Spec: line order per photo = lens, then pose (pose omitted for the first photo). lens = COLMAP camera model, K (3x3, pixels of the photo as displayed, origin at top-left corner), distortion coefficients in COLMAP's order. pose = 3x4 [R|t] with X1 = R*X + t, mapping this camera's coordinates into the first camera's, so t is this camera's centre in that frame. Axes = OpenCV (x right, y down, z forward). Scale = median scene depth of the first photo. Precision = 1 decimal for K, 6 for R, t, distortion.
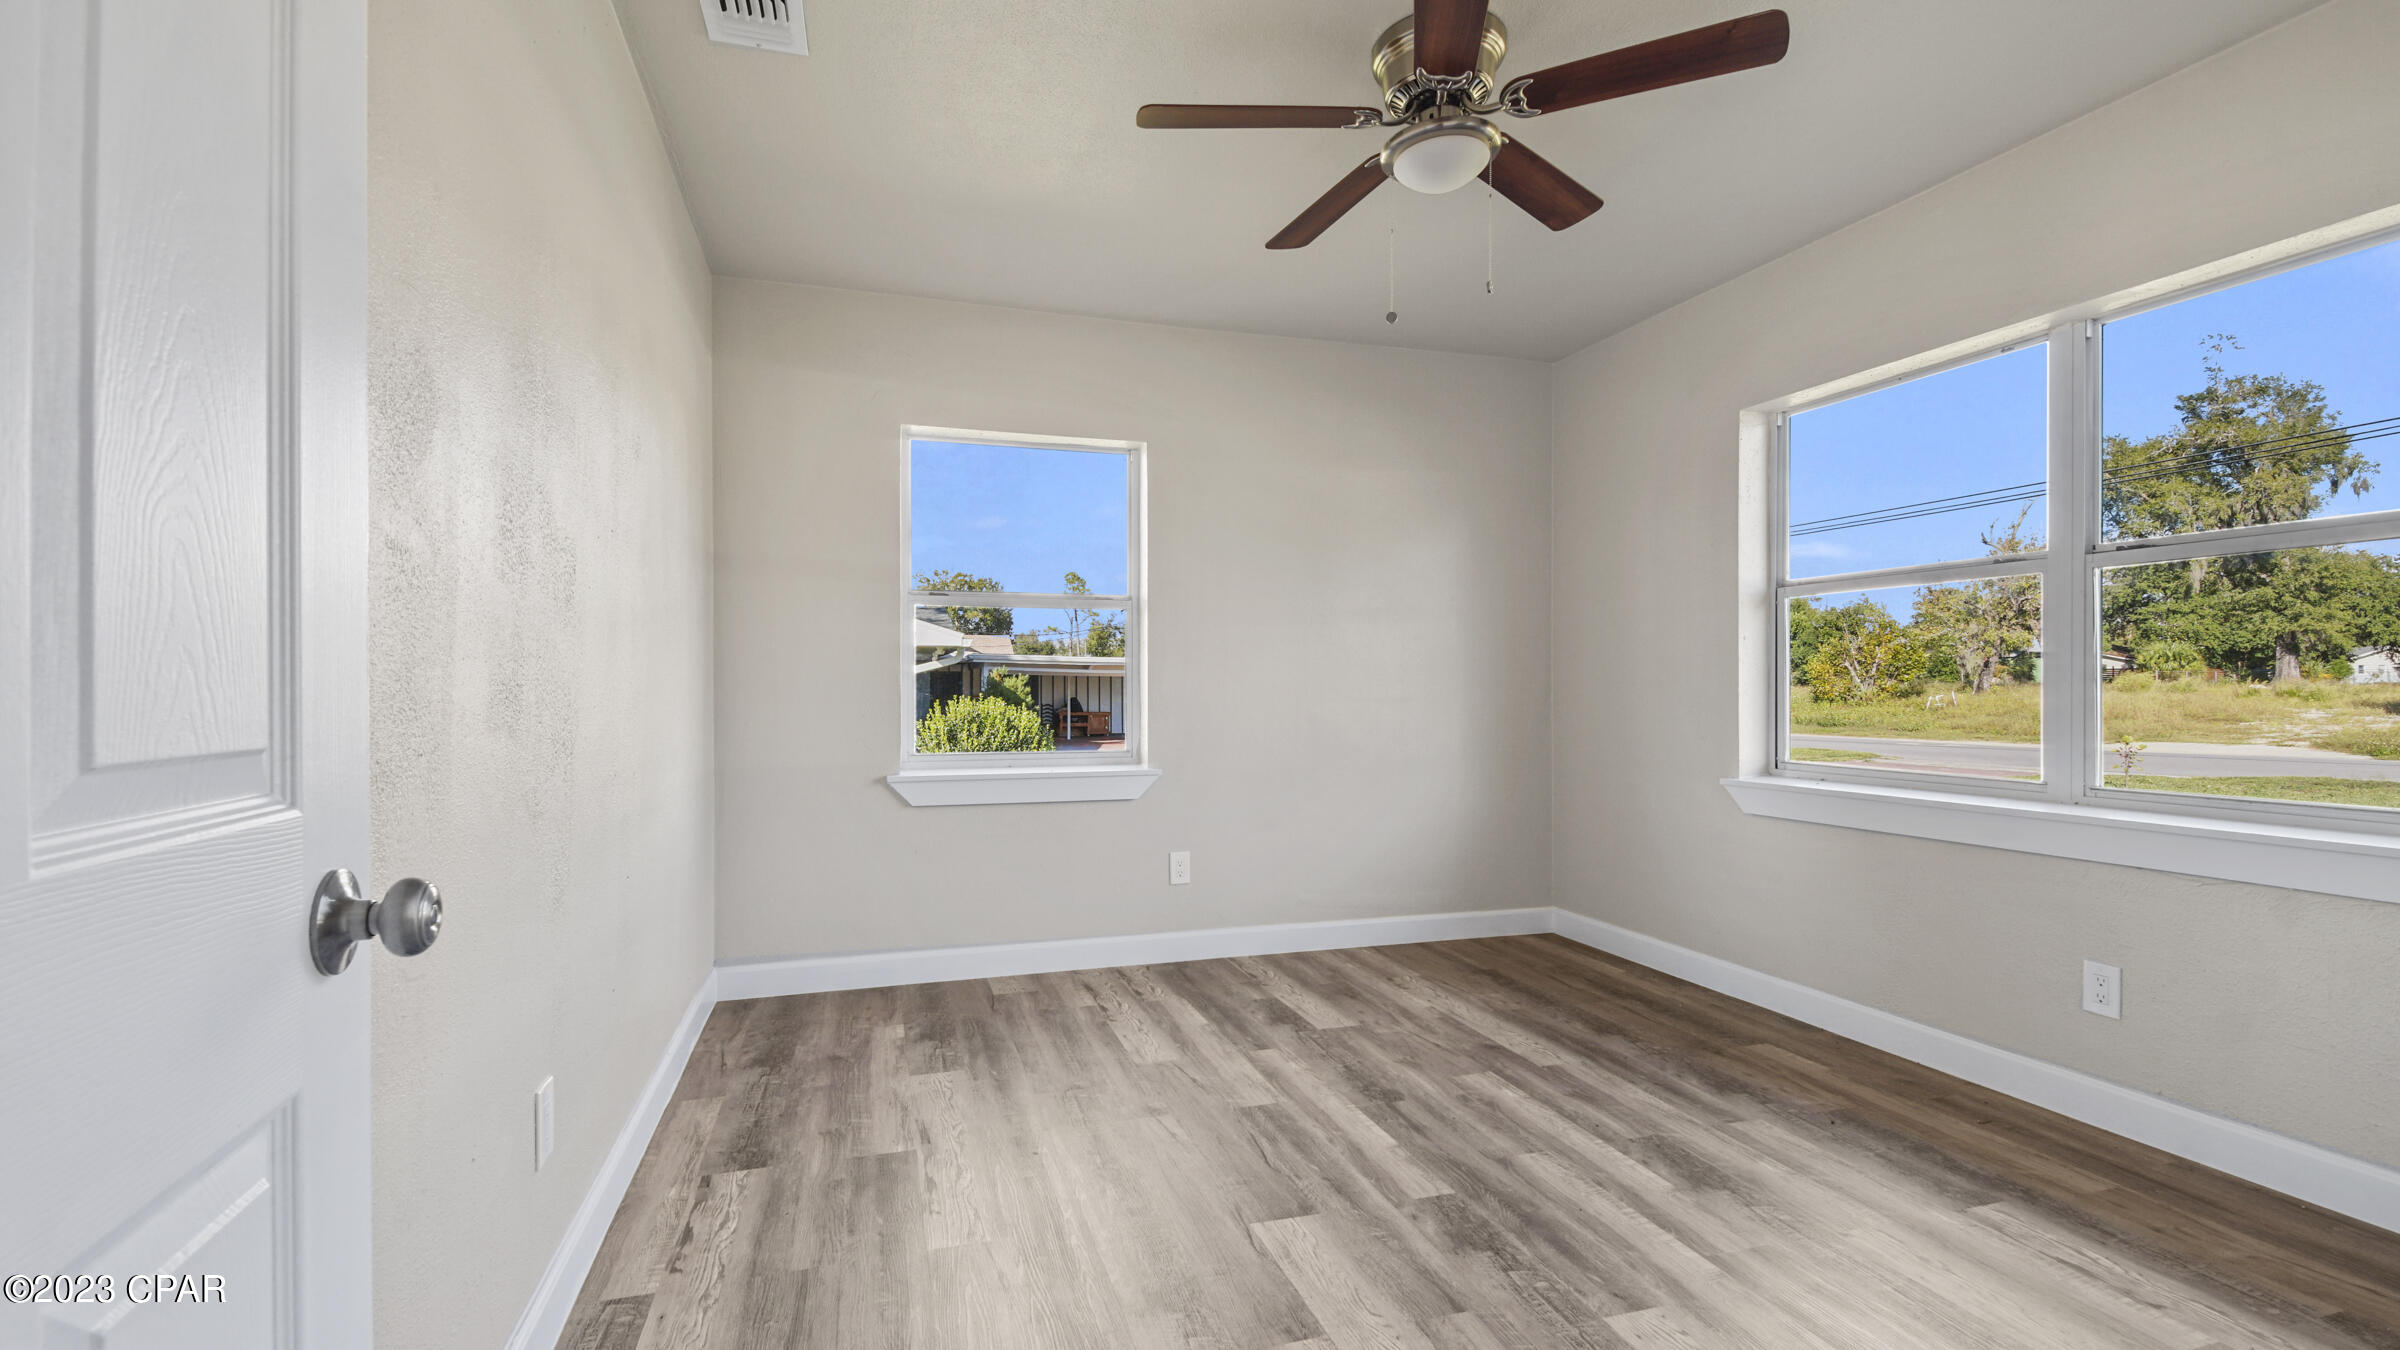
lens RADIAL K [[1064.5, 0, 1204.0], [0, 1064.5, 665.0], [0, 0, 1]] dist [0.039488, -0.029611]
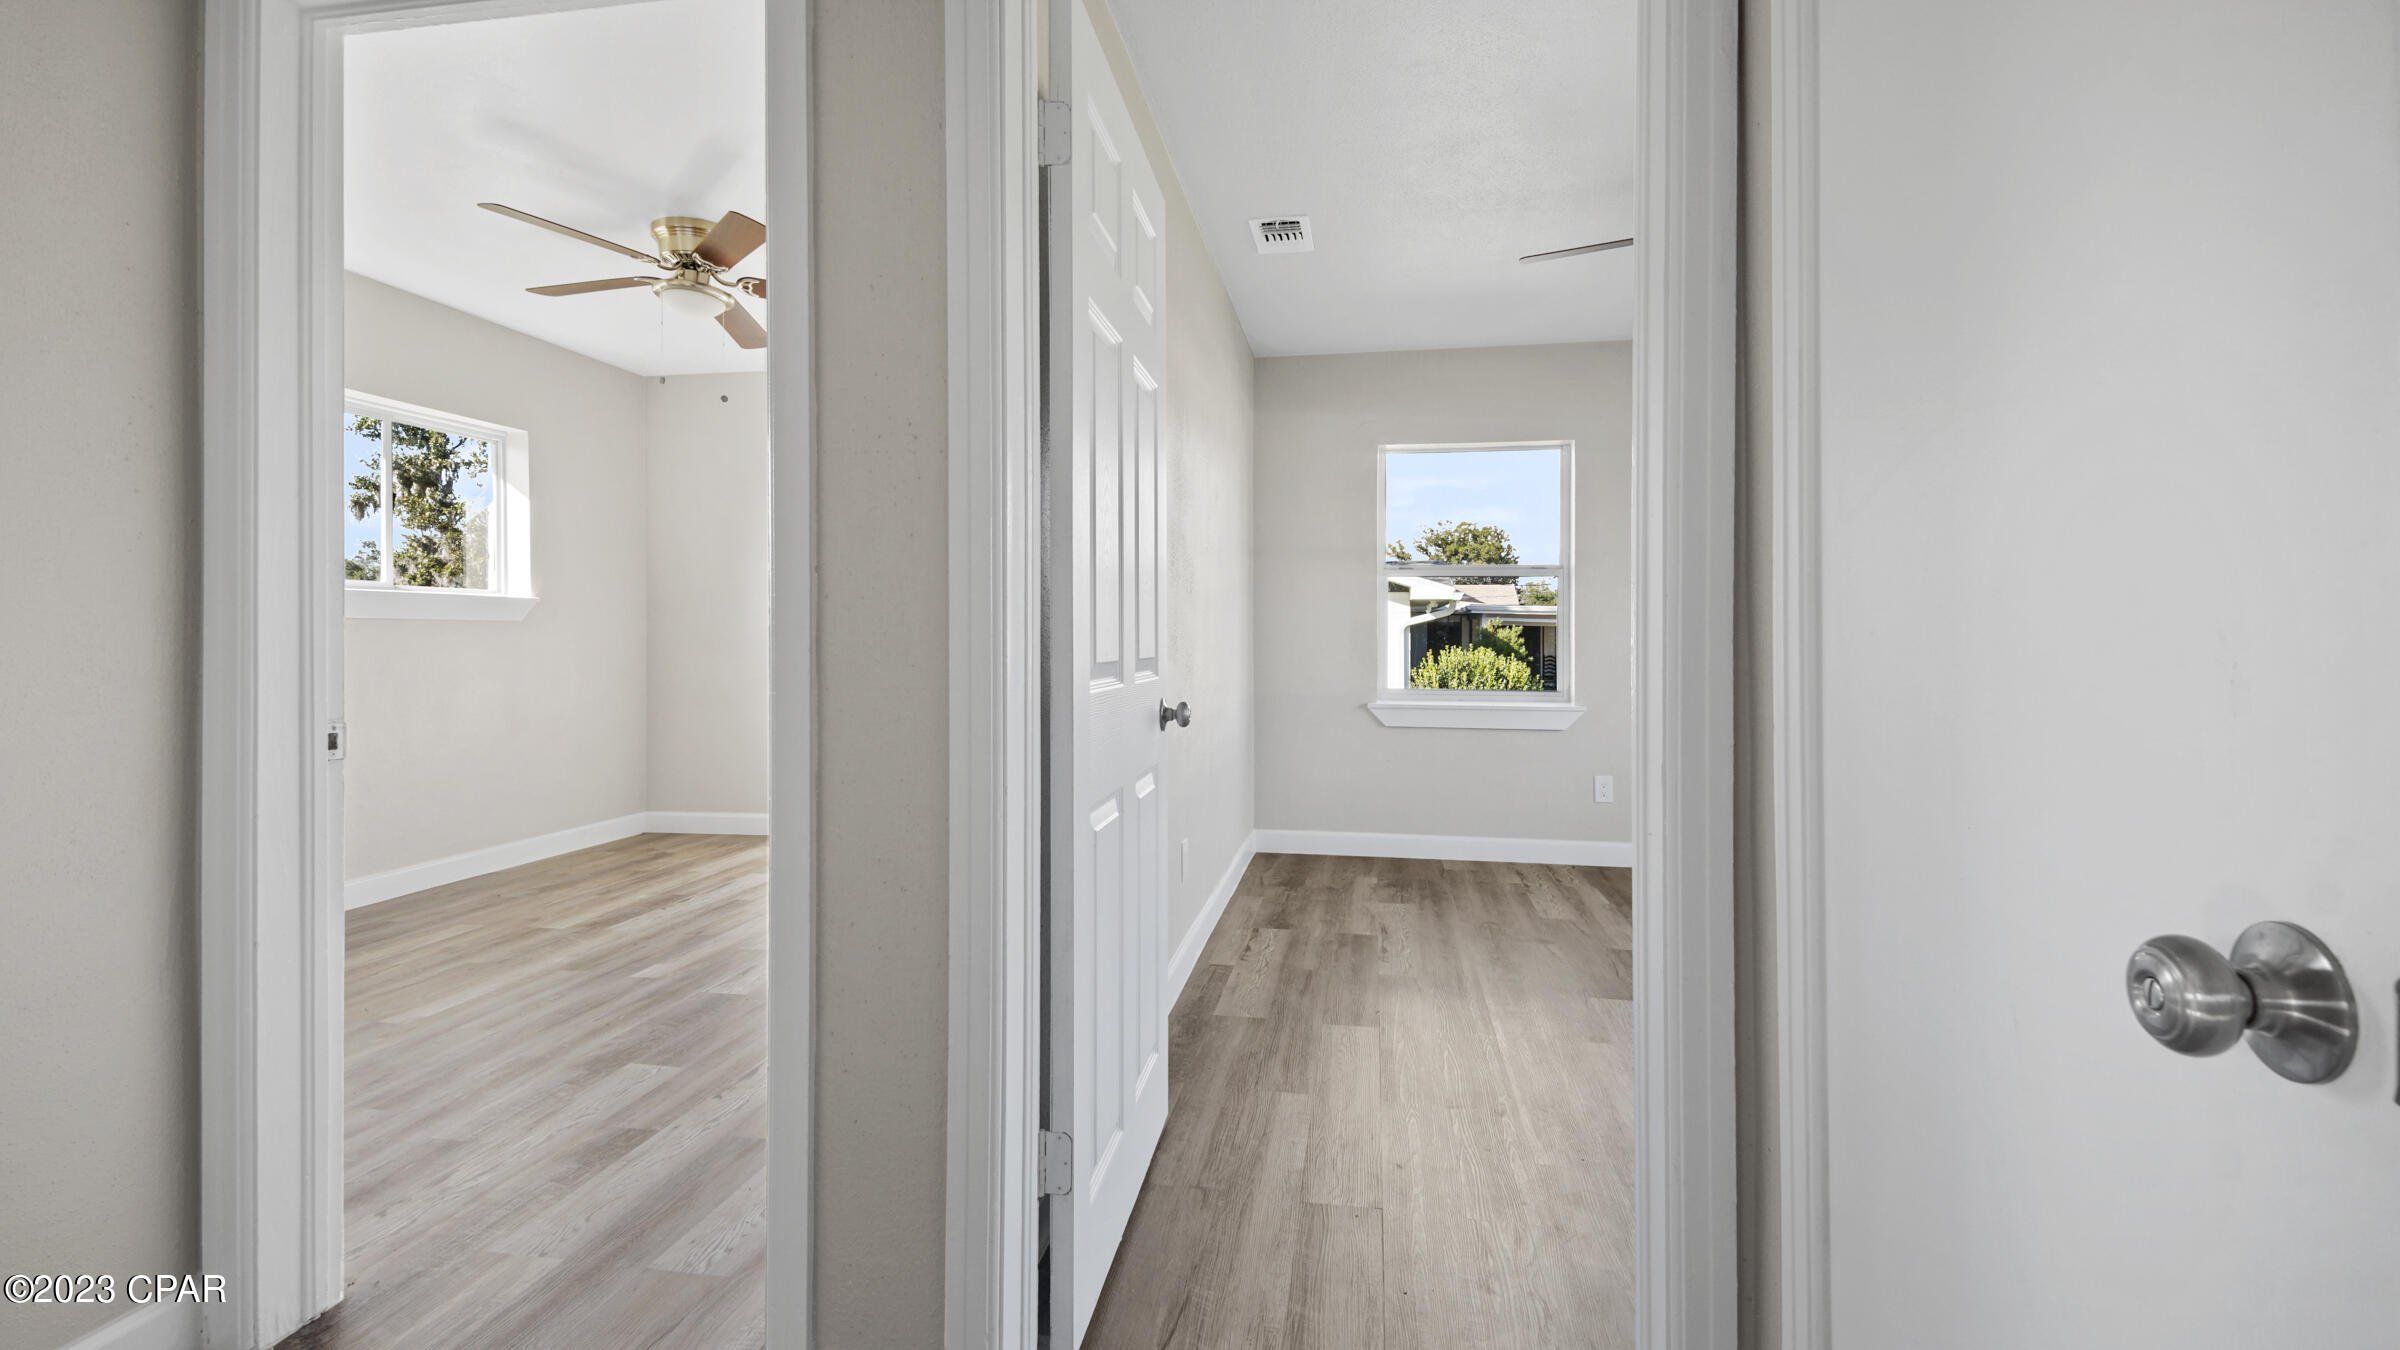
lens RADIAL K [[1064.5, 0, 1204.0], [0, 1064.5, 665.0], [0, 0, 1]] dist [0.039488, -0.029611]
pose [[0.895347, 0.017447, -0.445027, 0.135058], [0.003227, 0.998952, 0.045654, -0.008741], [0.445357, -0.042313, 0.894353, -0.344752]]
